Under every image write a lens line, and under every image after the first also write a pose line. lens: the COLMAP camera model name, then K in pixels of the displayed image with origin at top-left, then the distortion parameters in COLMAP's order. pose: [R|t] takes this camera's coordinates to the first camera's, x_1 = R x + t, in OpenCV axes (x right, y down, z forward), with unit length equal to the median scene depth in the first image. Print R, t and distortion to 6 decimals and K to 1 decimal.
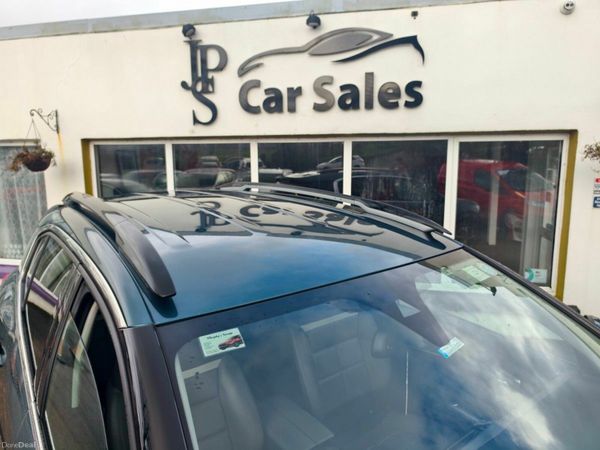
lens RADIAL K [[426.7, 0, 301.2], [0, 426.7, 229.4], [0, 0, 1]] dist [0.005643, -0.004755]
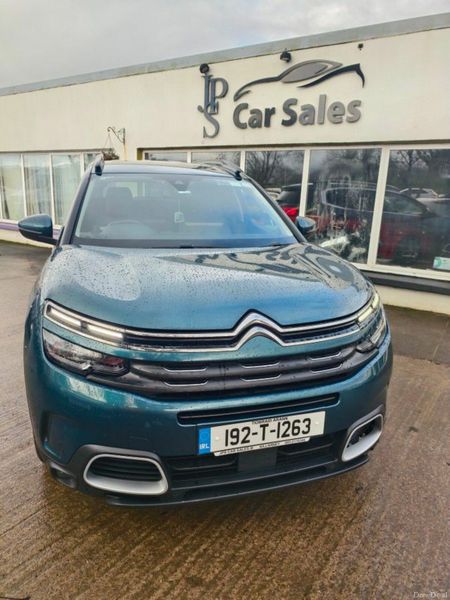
lens RADIAL K [[426.7, 0, 232.1], [0, 426.7, 301.2], [0, 0, 1]] dist [0.005643, -0.004755]
pose [[0.936305, 0.125171, -0.328124, 0.392350], [-0.097690, 0.990280, 0.099008, 0.152149], [0.337328, -0.060647, 0.939432, -0.352965]]
